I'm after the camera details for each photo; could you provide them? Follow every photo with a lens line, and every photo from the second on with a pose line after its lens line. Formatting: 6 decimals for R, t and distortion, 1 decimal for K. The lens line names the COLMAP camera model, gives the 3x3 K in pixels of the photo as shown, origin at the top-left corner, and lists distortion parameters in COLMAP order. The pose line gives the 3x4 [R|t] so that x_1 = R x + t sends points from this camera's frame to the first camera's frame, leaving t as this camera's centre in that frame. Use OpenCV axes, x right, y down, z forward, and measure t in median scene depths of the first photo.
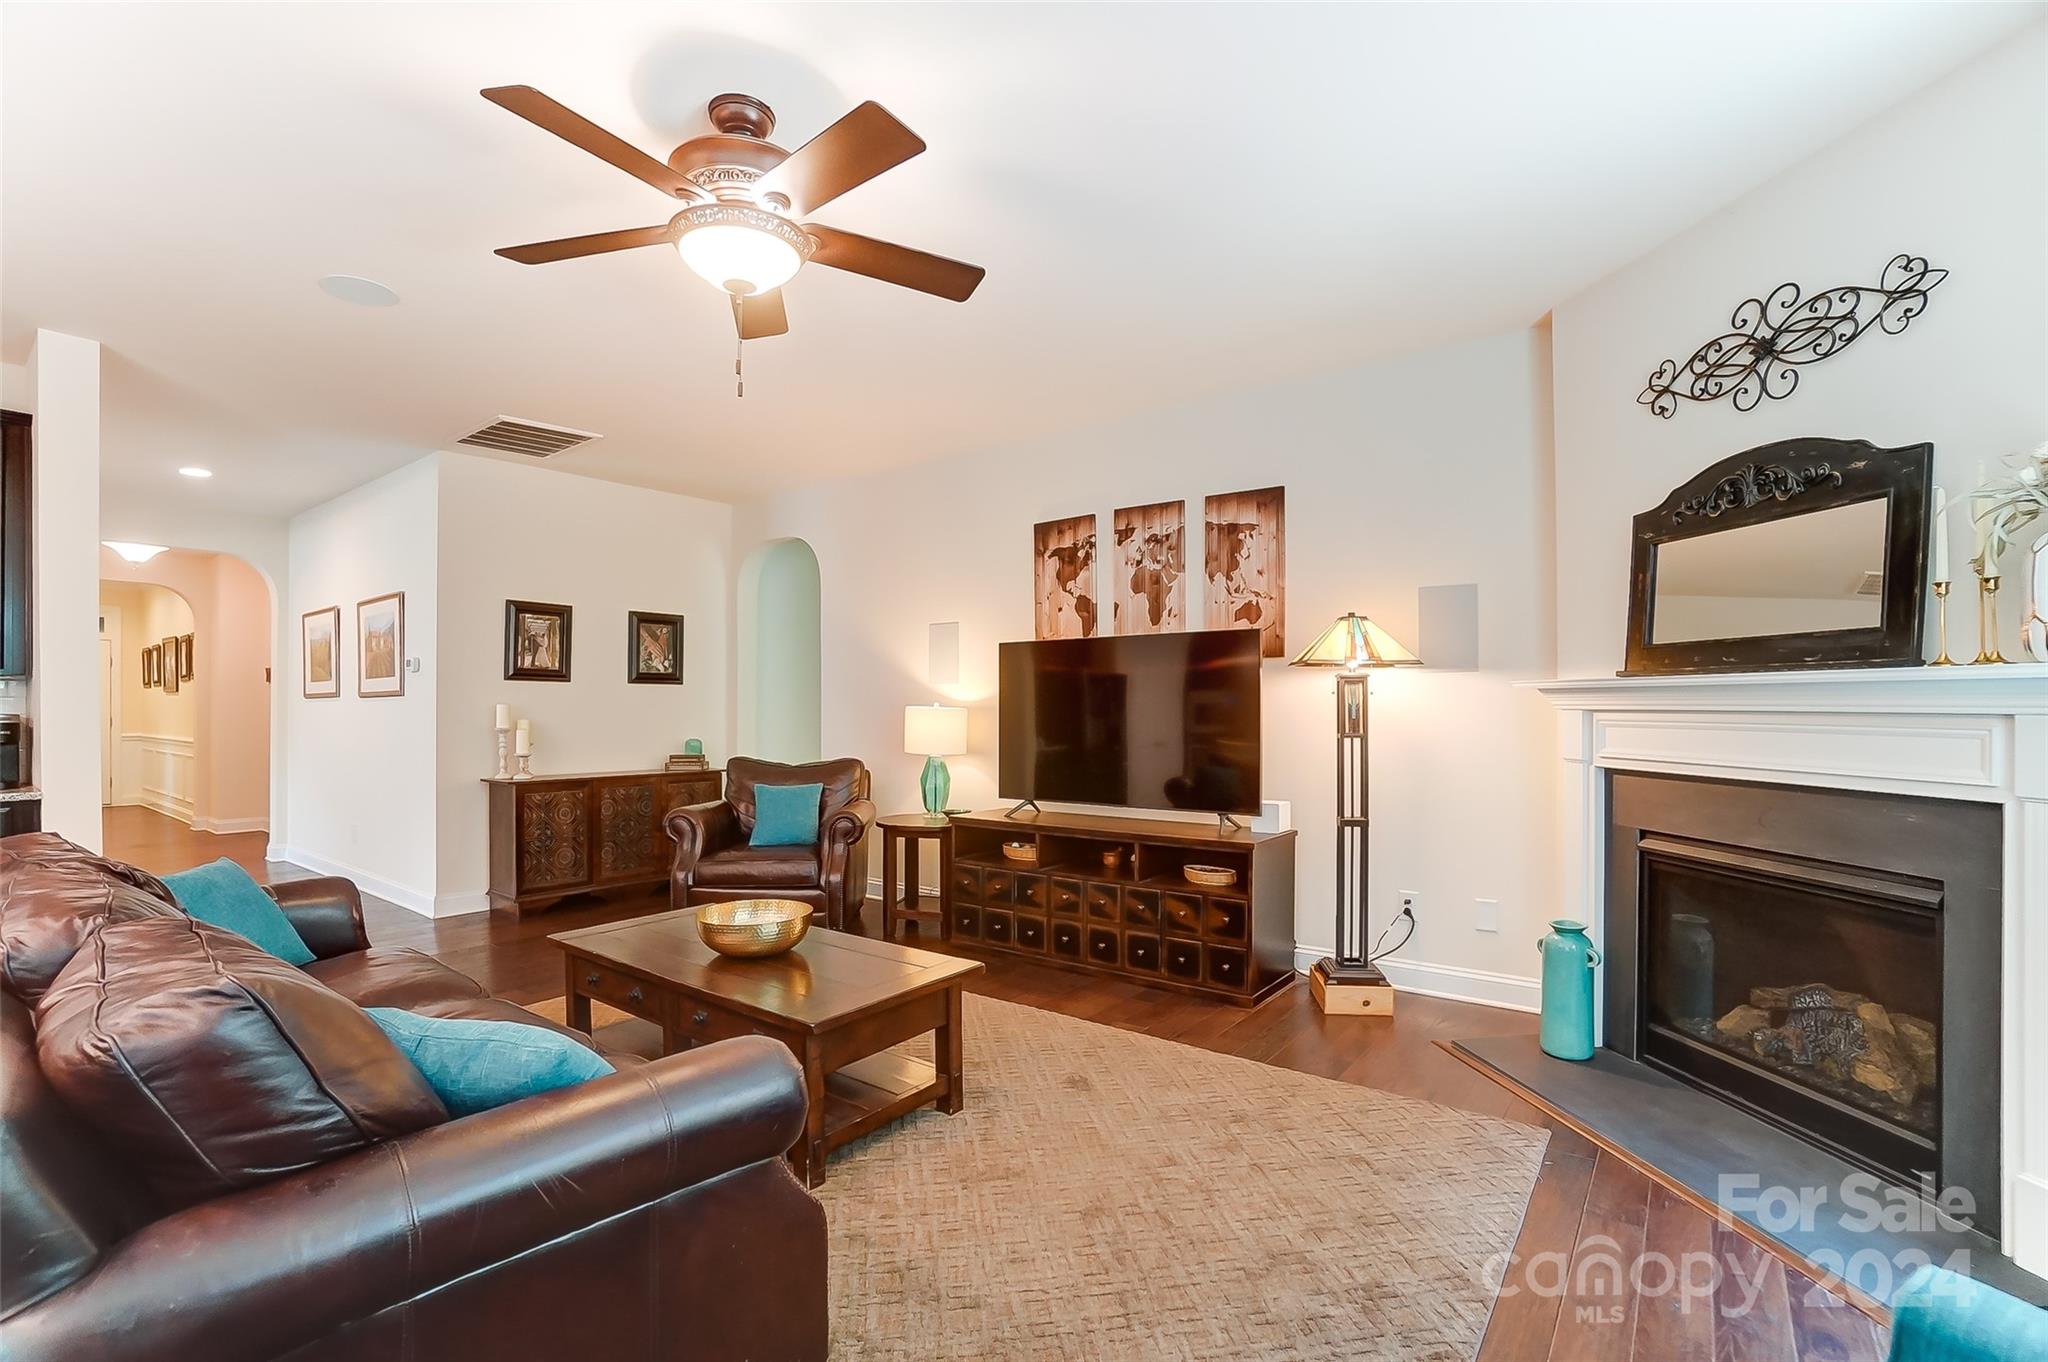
lens RADIAL K [[896.9, 0, 1011.6], [0, 896.9, 730.6], [0, 0, 1]] dist [-0.002417, 0.000266]
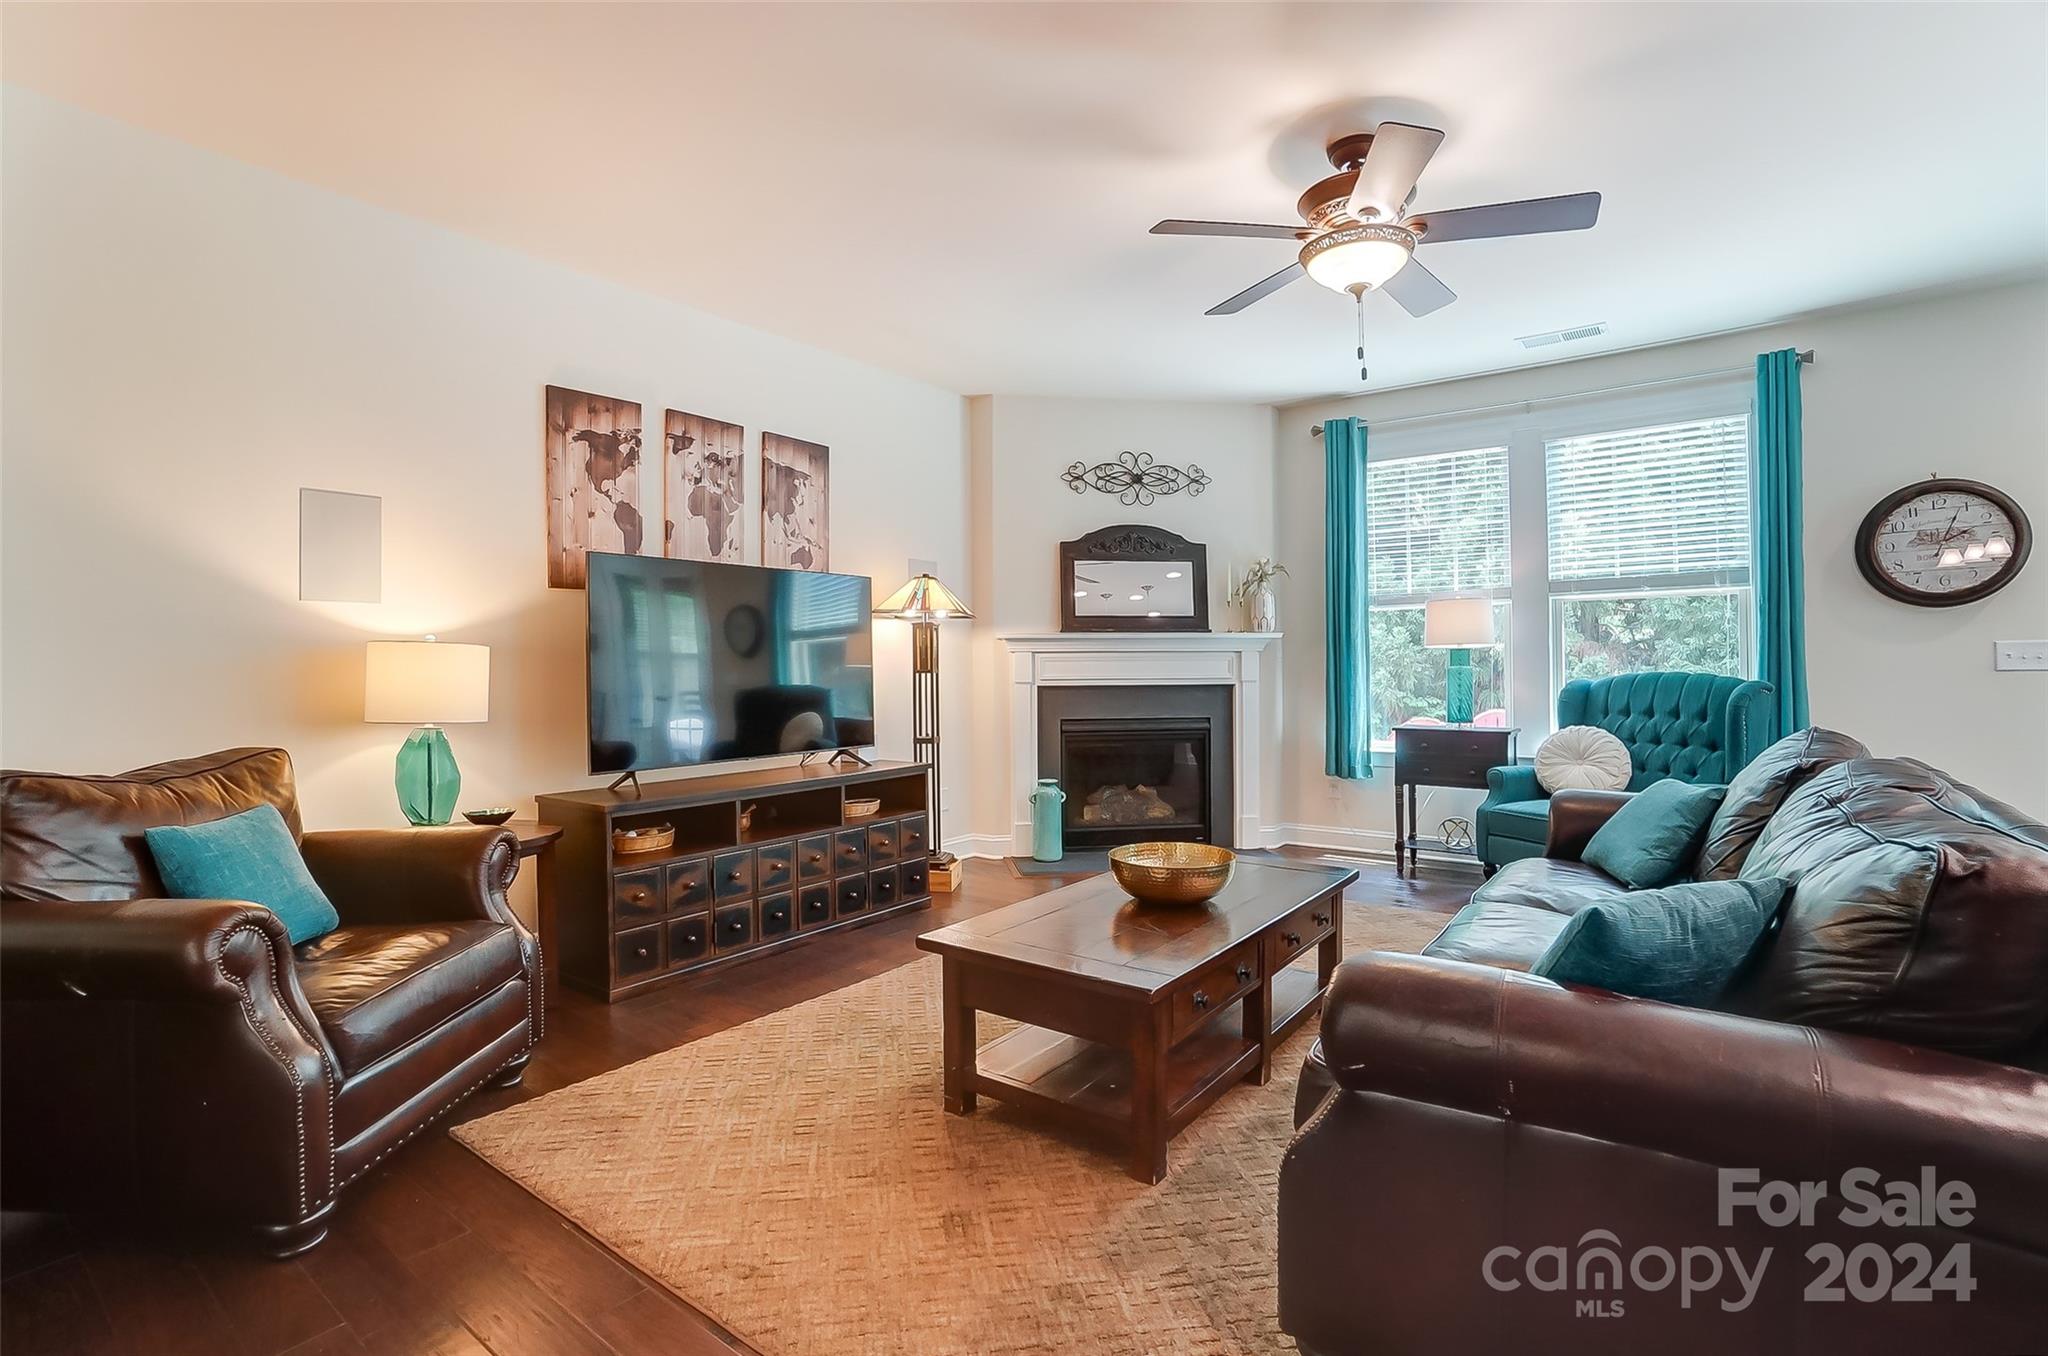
lens RADIAL K [[994.4, 0, 1022.6], [0, 994.4, 664.4], [0, 0, 1]] dist [0.002826, 0.000095]
pose [[0.011269, 0.002906, 0.999932, -0.845703], [0.034339, 0.999405, -0.003291, 0.003773], [-0.999347, 0.034374, 0.011162, 0.711461]]
